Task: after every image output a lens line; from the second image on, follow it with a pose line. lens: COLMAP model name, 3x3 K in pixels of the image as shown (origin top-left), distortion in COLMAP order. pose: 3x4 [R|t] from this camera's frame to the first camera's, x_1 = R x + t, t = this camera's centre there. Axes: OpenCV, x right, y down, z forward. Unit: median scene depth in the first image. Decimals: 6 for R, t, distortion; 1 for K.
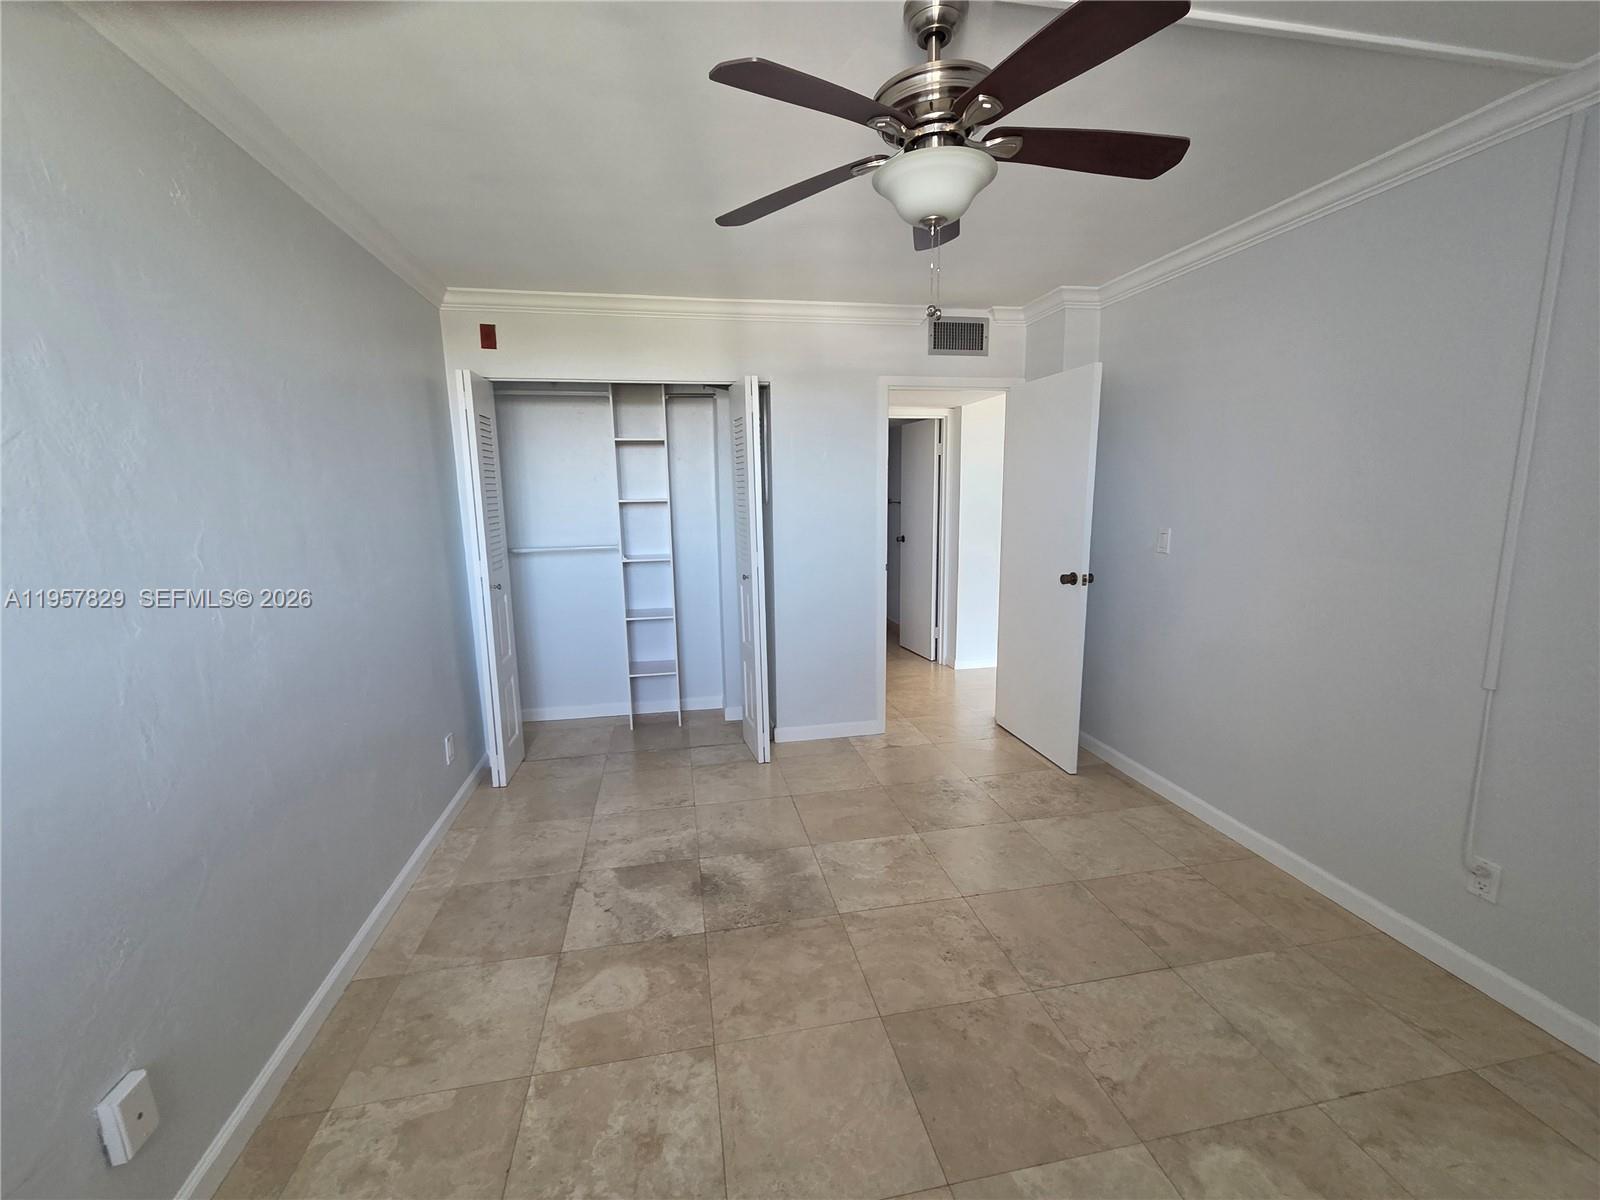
lens RADIAL K [[655.0, 0, 800.5], [0, 655.0, 598.7], [0, 0, 1]] dist [-0.001021, -0.000187]
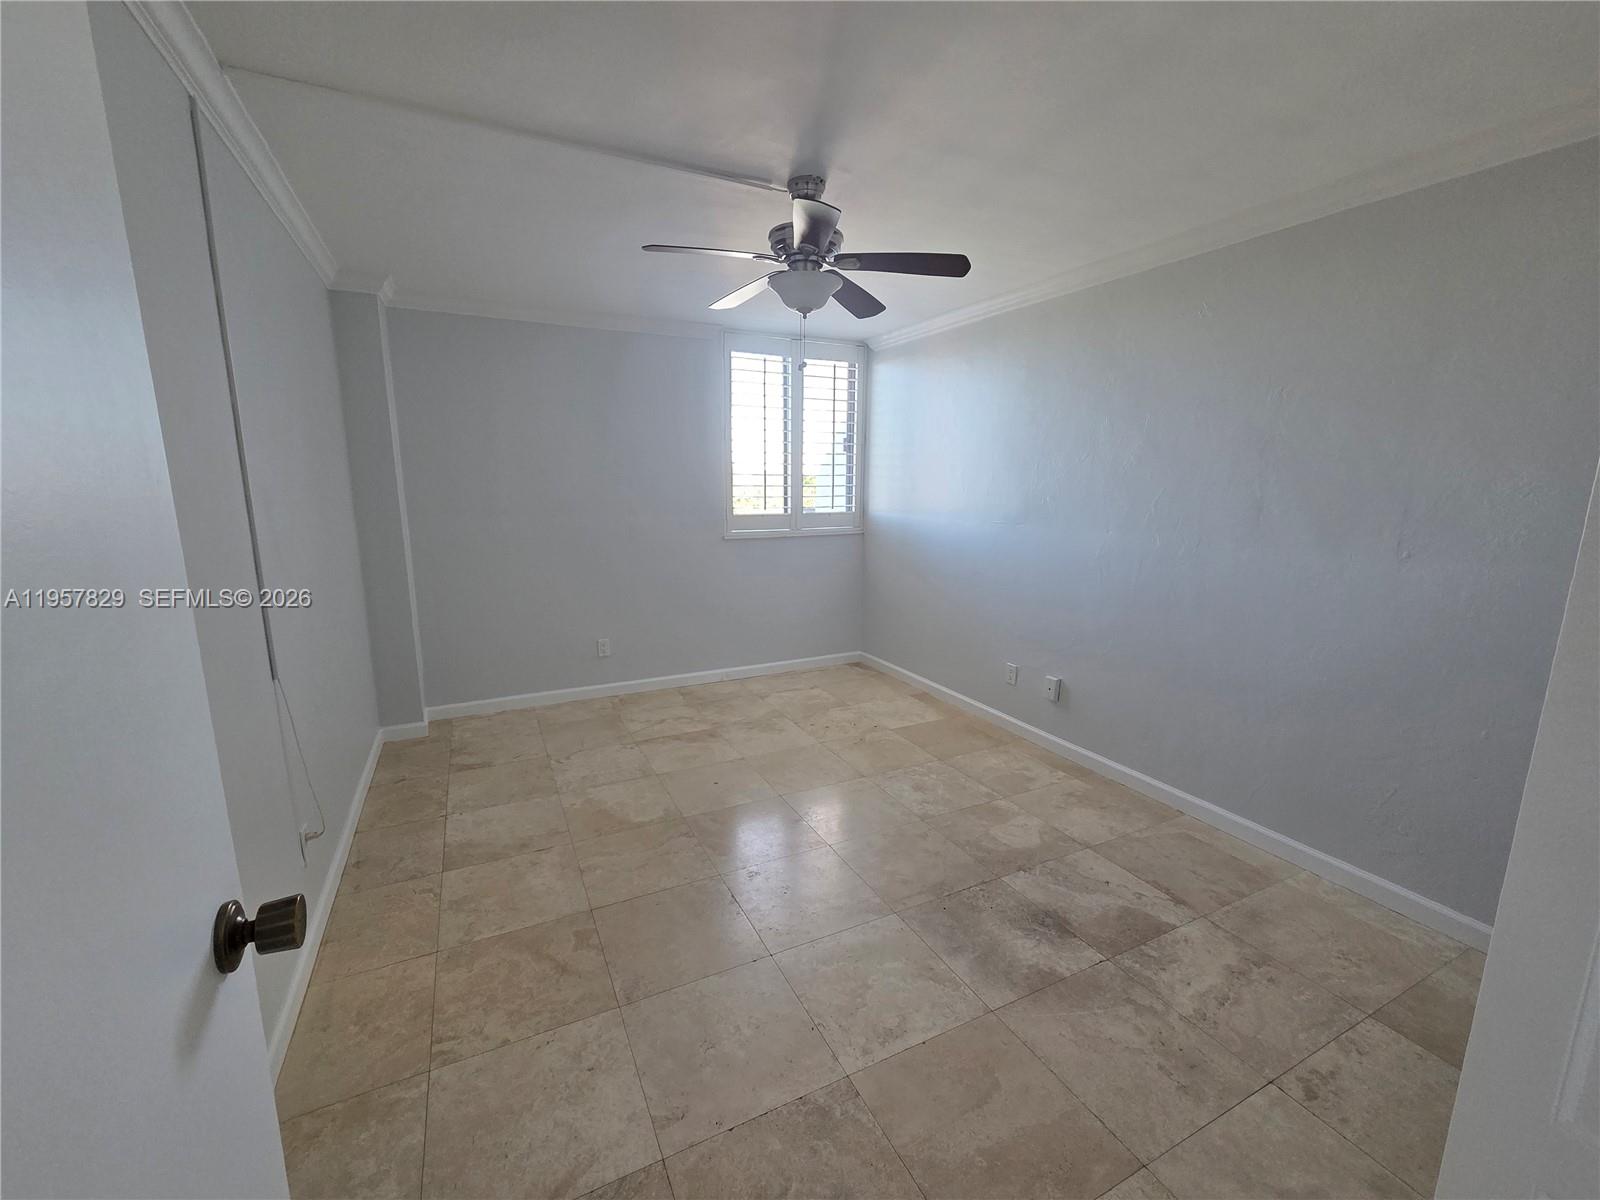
lens RADIAL K [[655.0, 0, 796.9], [0, 655.0, 600.0], [0, 0, 1]] dist [-0.001021, -0.000187]
pose [[-0.964490, 0.060558, -0.257084, 0.451031], [-0.031147, 0.940490, 0.338392, -0.300649], [0.262277, 0.334383, -0.905206, 1.800655]]
